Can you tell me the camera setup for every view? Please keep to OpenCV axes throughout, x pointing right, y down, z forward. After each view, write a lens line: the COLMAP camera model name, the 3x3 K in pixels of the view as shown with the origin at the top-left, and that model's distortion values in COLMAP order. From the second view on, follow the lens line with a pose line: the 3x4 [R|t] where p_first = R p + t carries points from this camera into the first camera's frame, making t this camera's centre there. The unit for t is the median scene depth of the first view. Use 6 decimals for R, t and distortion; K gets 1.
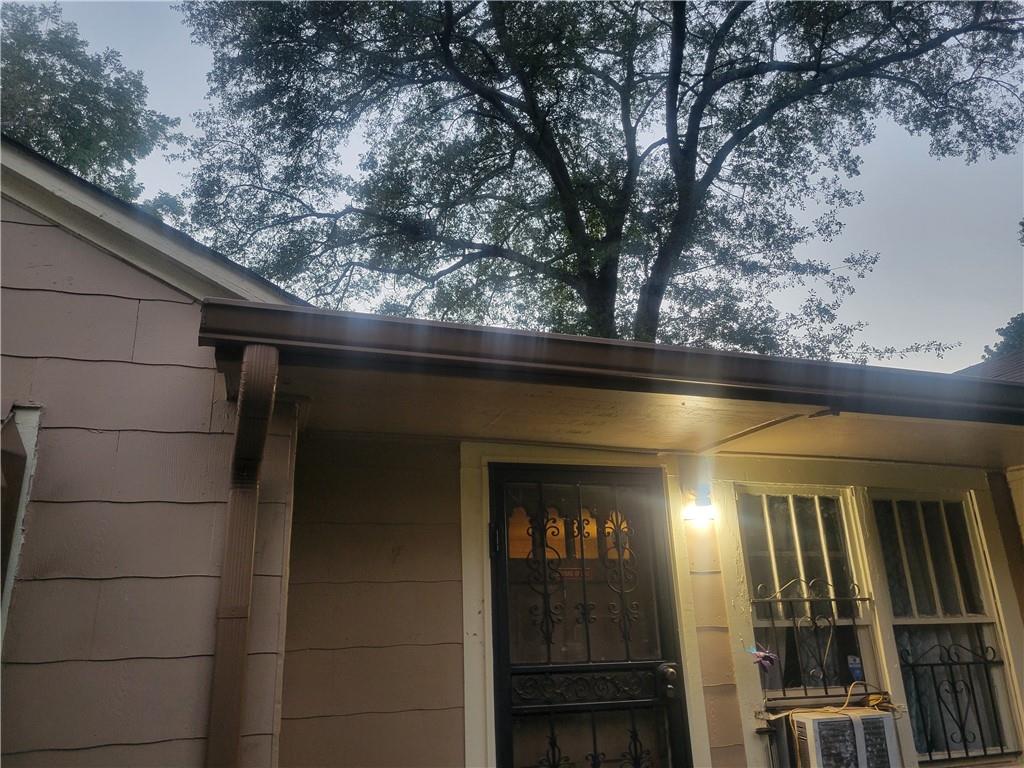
lens RADIAL K [[765.9, 0, 502.8], [0, 765.9, 383.9], [0, 0, 1]] dist [0.065470, -0.057248]
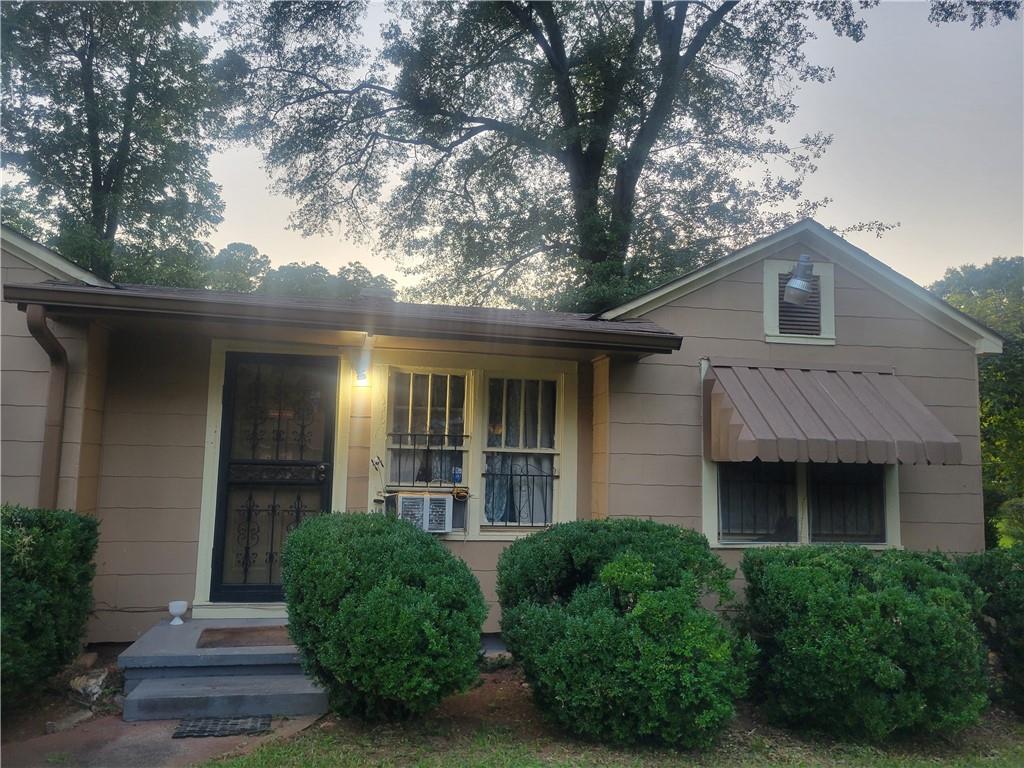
lens RADIAL K [[761.6, 0, 512.4], [0, 761.6, 390.8], [0, 0, 1]] dist [0.097916, -0.088508]
pose [[0.990508, 0.042864, -0.130600, 0.209658], [-0.014207, 0.976972, 0.212896, -0.047216], [0.136718, -0.209020, 0.968307, -0.156259]]
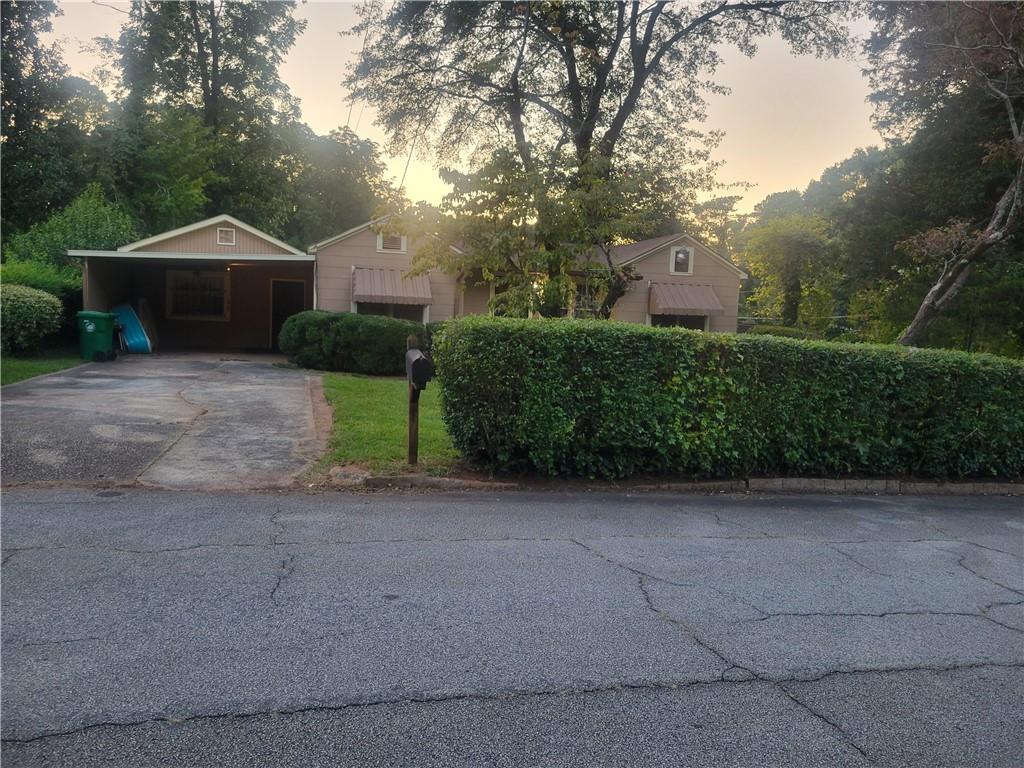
lens RADIAL K [[765.9, 0, 502.8], [0, 765.9, 383.9], [0, 0, 1]] dist [0.065470, -0.057248]
pose [[0.995607, 0.078463, -0.051095, 0.088734], [-0.052290, 0.918594, 0.391727, -0.317407], [0.077671, -0.387335, 0.918662, -1.028433]]
